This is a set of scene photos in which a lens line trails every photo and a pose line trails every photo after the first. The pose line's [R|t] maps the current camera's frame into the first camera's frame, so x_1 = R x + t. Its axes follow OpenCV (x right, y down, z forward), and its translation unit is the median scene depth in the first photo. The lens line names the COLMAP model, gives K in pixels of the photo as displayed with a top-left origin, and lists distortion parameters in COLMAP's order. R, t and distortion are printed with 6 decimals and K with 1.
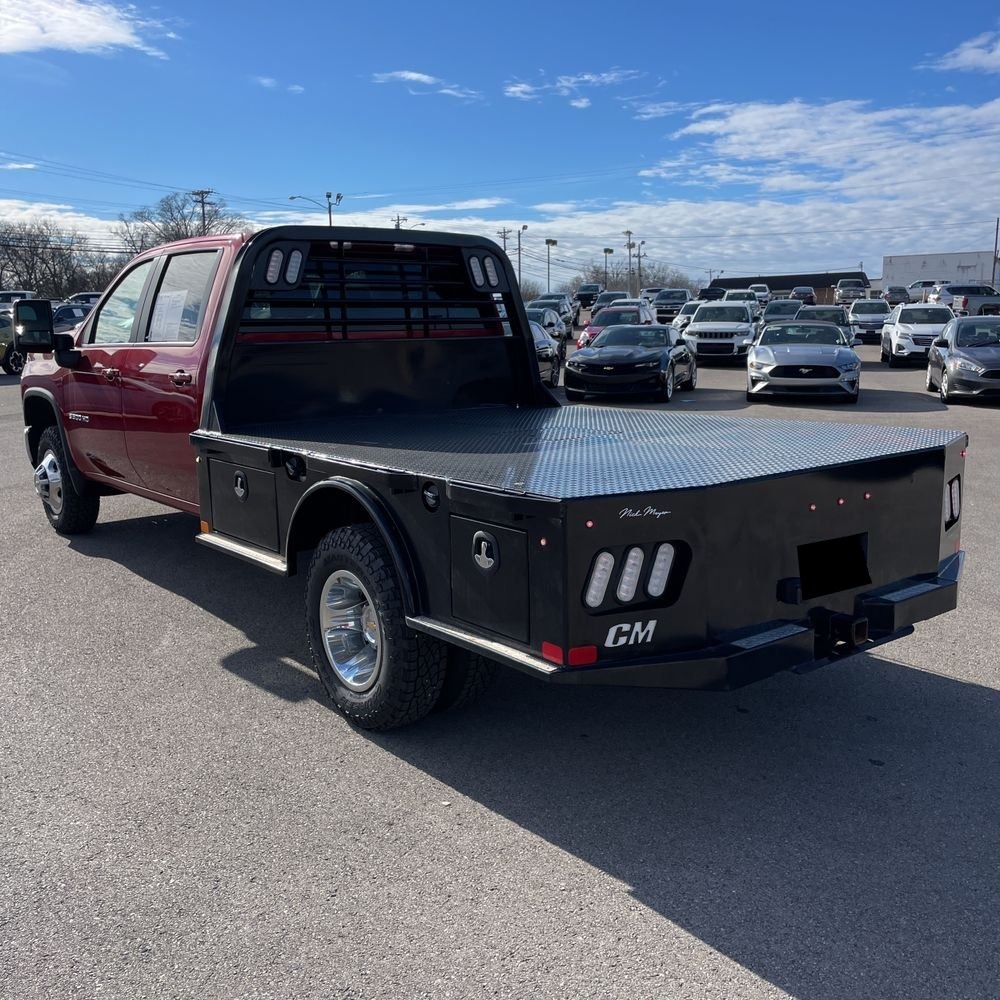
lens RADIAL K [[1025.8, 0, 506.3], [0, 1025.8, 504.3], [0, 0, 1]] dist [0.086133, -0.110227]
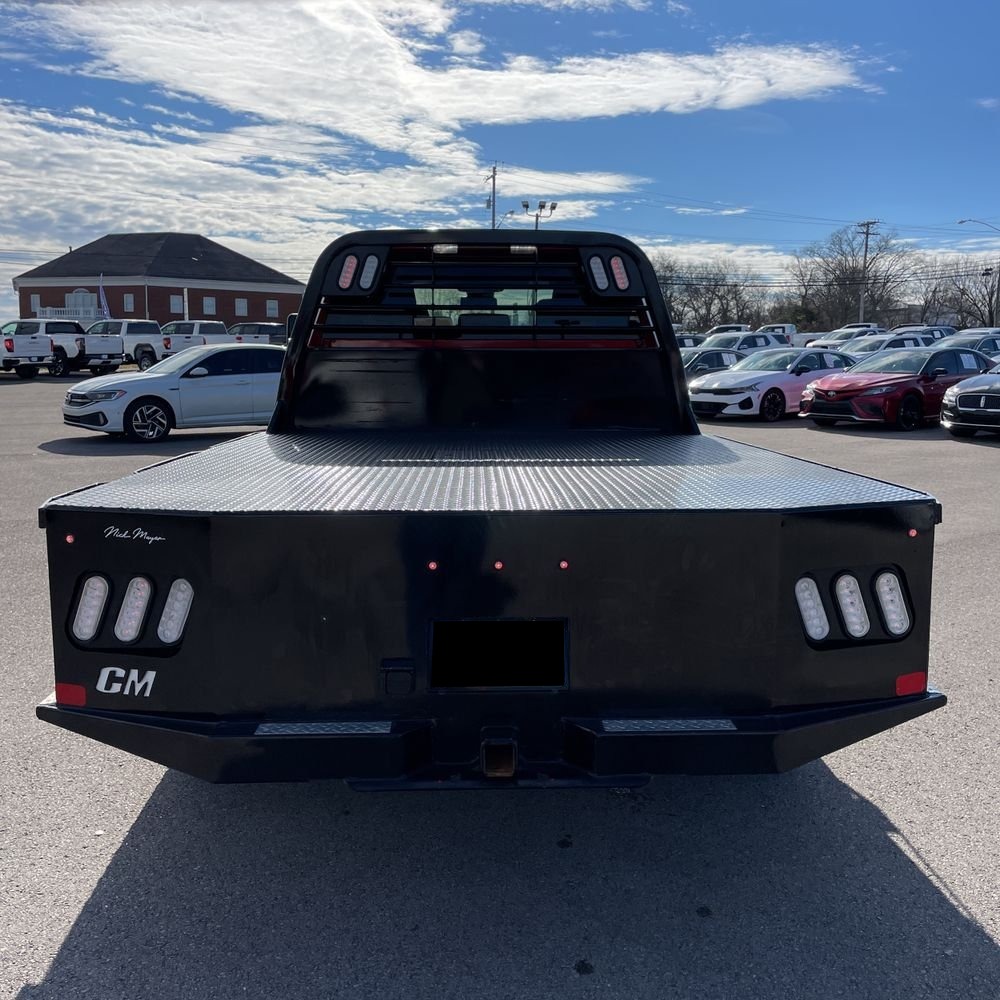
lens RADIAL K [[1025.8, 0, 506.3], [0, 1025.8, 504.3], [0, 0, 1]] dist [0.086133, -0.110227]
pose [[0.800003, 0.102617, -0.591156, 0.151613], [-0.121587, 0.992551, 0.007752, -0.010365], [0.587548, 0.065675, 0.806520, 0.091279]]
